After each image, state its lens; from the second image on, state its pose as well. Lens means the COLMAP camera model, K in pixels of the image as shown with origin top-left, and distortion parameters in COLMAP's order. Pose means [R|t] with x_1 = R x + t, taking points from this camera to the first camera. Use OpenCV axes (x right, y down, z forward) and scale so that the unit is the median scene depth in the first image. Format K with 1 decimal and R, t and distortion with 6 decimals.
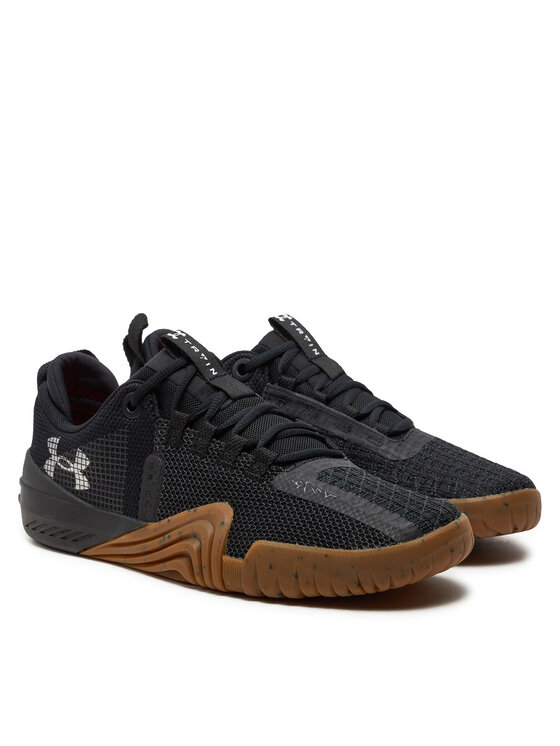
lens RADIAL K [[2199.0, 0, 280.1], [0, 2199.0, 373.8], [0, 0, 1]] dist [-0.074482, 0.000000]
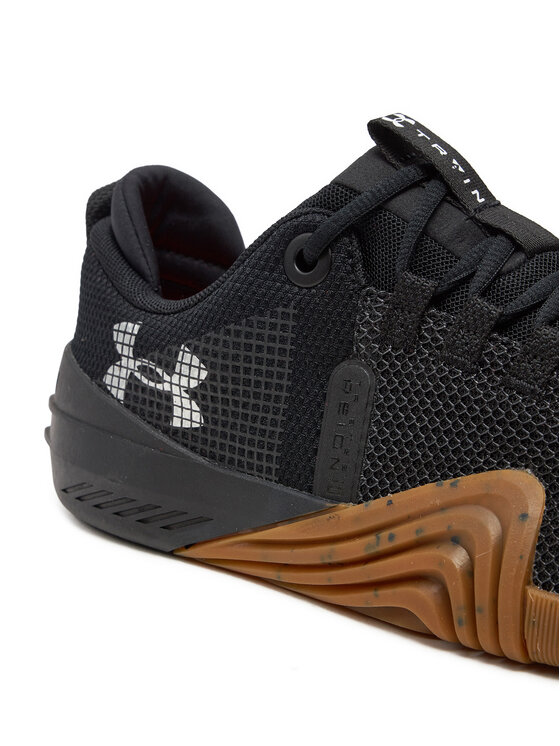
lens RADIAL K [[1471.6, 0, 279.6], [0, 1471.6, 371.7], [0, 0, 1]] dist [-0.066388, 0.000000]
pose [[0.993478, 0.032823, 0.109201, -0.108190], [-0.036945, 0.998671, 0.035943, 0.027657], [-0.107876, -0.039743, 0.993370, 0.677577]]
